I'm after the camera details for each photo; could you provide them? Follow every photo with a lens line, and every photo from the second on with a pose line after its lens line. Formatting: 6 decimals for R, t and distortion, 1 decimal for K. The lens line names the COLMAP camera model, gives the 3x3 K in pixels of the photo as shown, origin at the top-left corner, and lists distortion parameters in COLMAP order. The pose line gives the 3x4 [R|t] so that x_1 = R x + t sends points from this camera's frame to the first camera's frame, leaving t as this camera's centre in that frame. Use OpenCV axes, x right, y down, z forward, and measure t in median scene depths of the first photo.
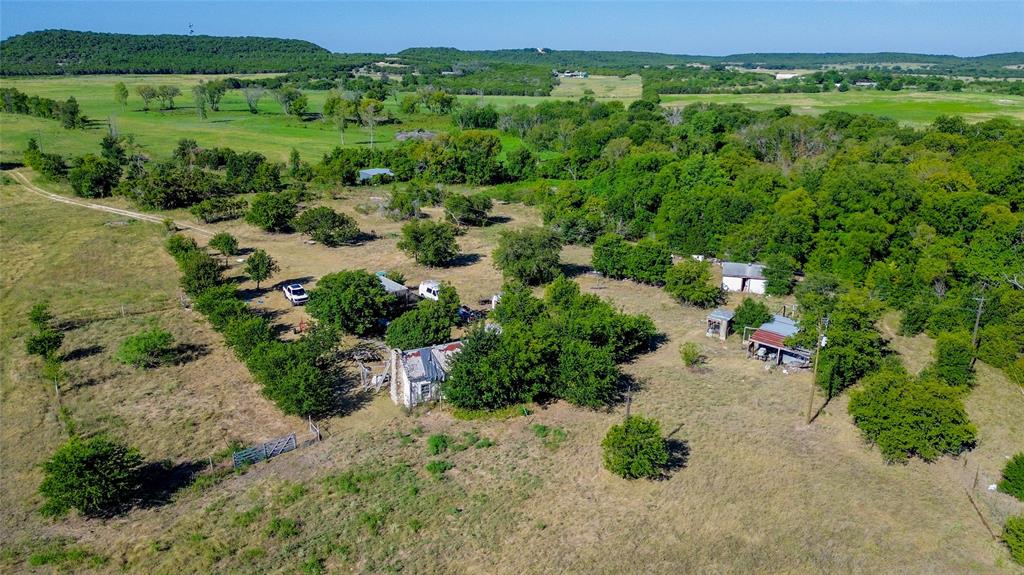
lens RADIAL K [[736.7, 0, 512.0], [0, 736.7, 287.5], [0, 0, 1]] dist [0.085395, -0.093287]
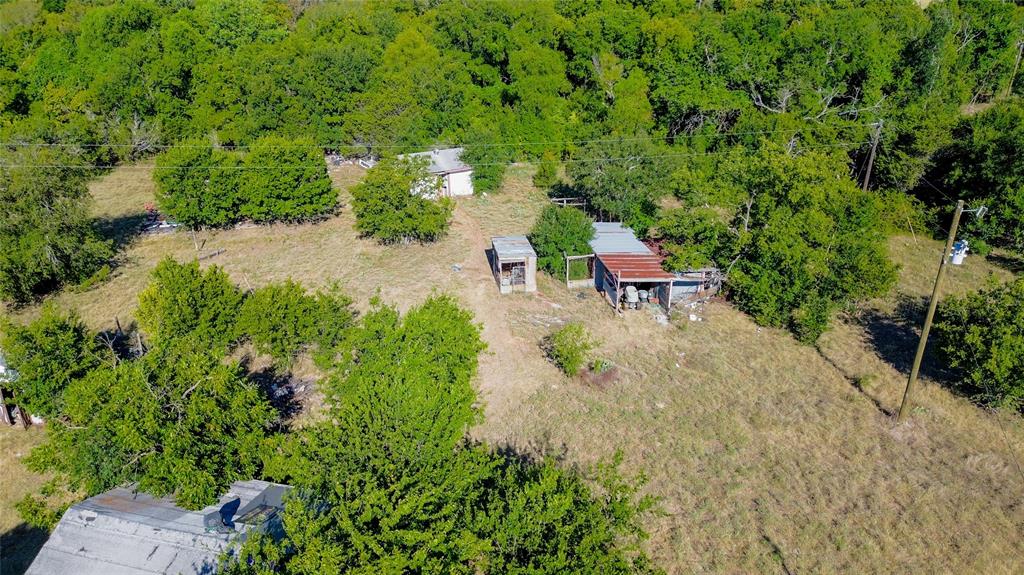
lens RADIAL K [[725.8, 0, 512.0], [0, 725.8, 287.5], [0, 0, 1]] dist [0.078862, -0.085869]
pose [[0.719949, -0.313827, 0.619020, -0.022854], [0.219760, 0.949114, 0.225584, -0.023873], [-0.658315, -0.026373, 0.752280, 0.269650]]
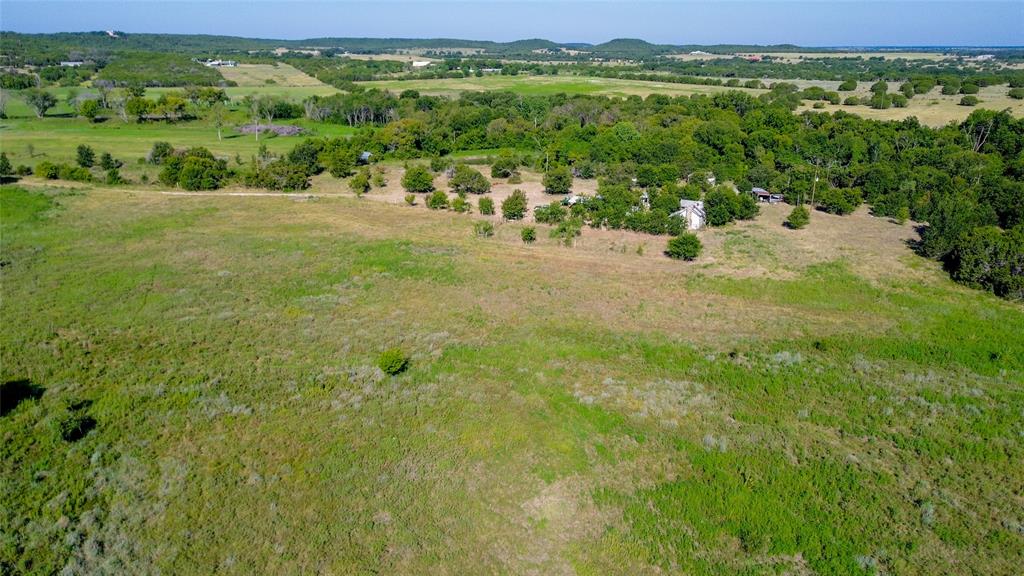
lens RADIAL K [[736.7, 0, 512.0], [0, 736.7, 288.0], [0, 0, 1]] dist [0.085395, -0.093287]
pose [[0.846145, -0.181825, 0.500977, -0.667420], [0.166468, 0.983140, 0.075660, 0.023131], [-0.506288, 0.019377, 0.862147, -0.278608]]
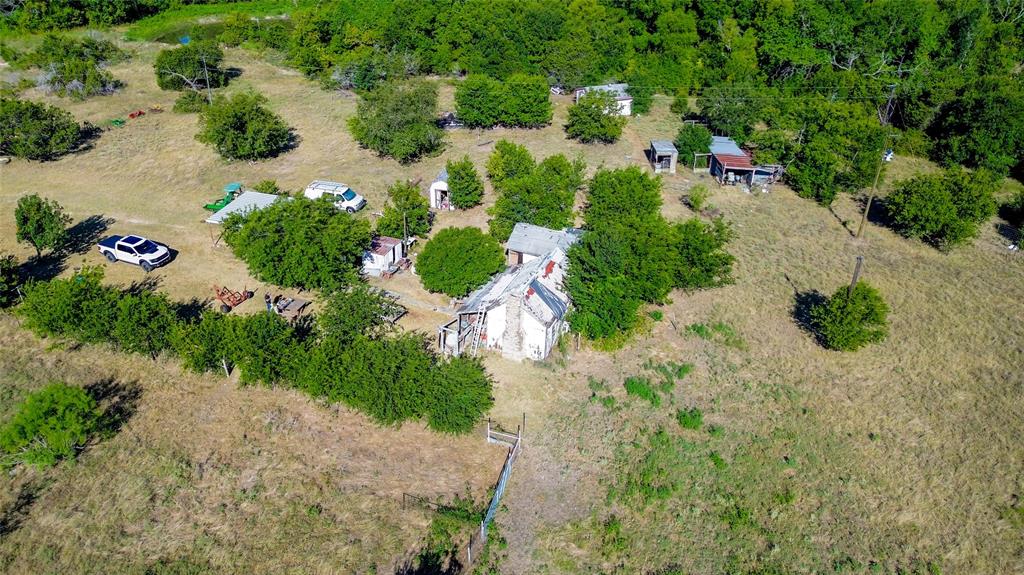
lens RADIAL K [[736.7, 0, 512.0], [0, 736.7, 287.5], [0, 0, 1]] dist [0.085395, -0.093287]
pose [[0.806454, -0.311213, 0.502772, -0.183758], [0.173938, 0.937524, 0.301322, -0.051299], [-0.565136, -0.155551, 0.810201, 0.138023]]
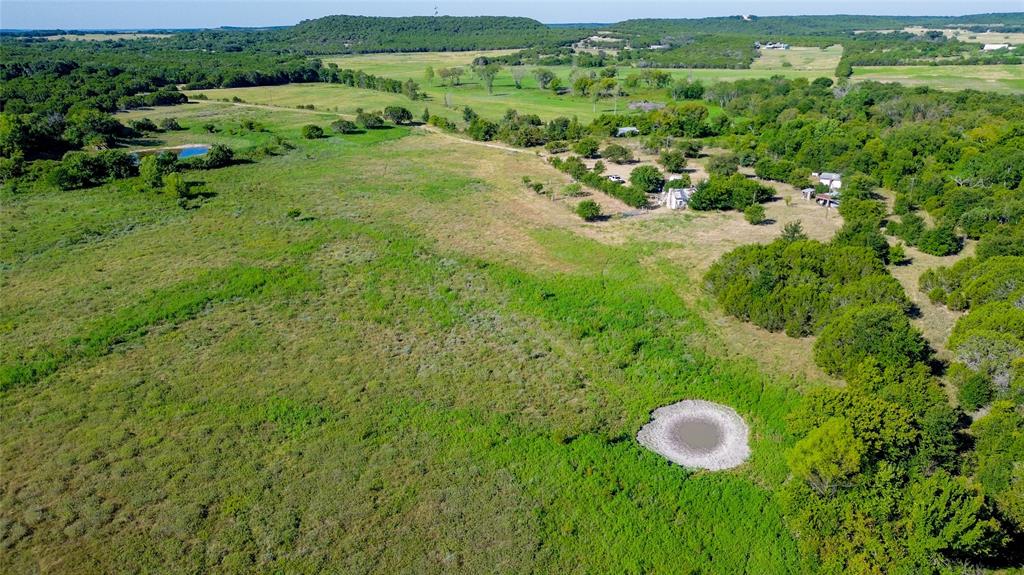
lens RADIAL K [[736.7, 0, 512.0], [0, 736.7, 287.5], [0, 0, 1]] dist [0.085395, -0.093287]
pose [[0.968490, 0.068125, -0.239556, -0.015456], [-0.057591, 0.997052, 0.050707, 0.124348], [0.242304, -0.035313, 0.969558, -0.662974]]
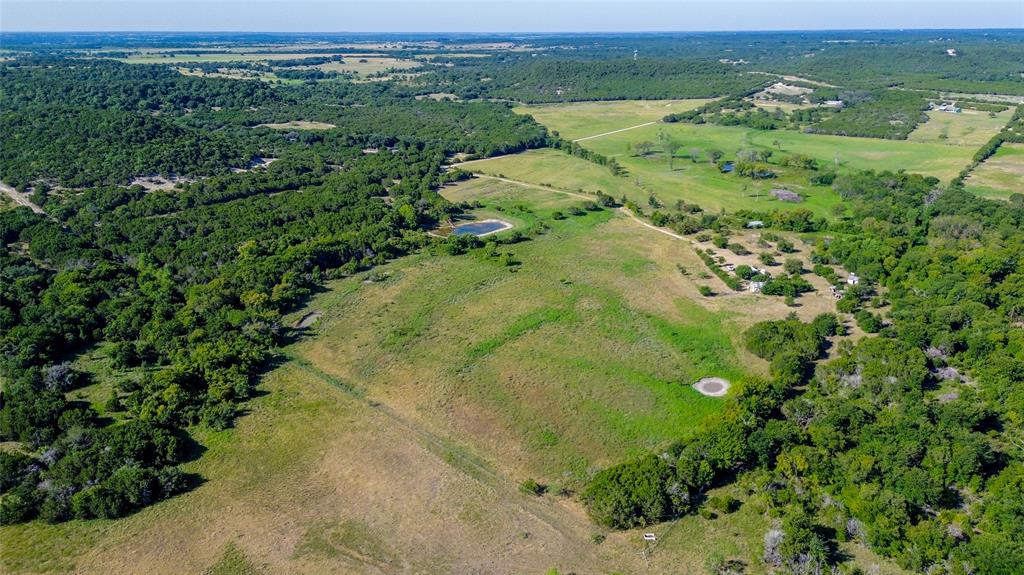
lens RADIAL K [[745.1, 0, 494.1], [0, 745.1, 288.6], [0, 0, 1]] dist [0.085803, -0.100306]
pose [[0.867880, 0.152965, -0.472637, 0.289762], [-0.130836, 0.988205, 0.079577, -0.019705], [0.479235, -0.007225, 0.877657, -1.691017]]
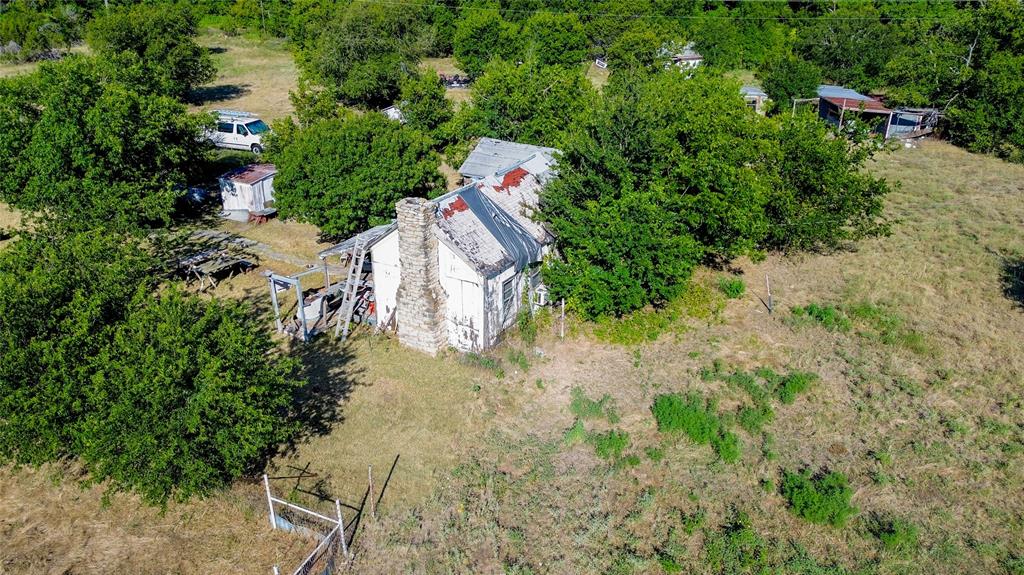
lens RADIAL K [[725.8, 0, 512.0], [0, 725.8, 287.5], [0, 0, 1]] dist [0.078862, -0.085869]
pose [[0.864232, -0.233881, 0.445423, -0.096215], [0.167151, 0.968561, 0.184254, 0.023520], [-0.474514, -0.084785, 0.876155, 0.234500]]
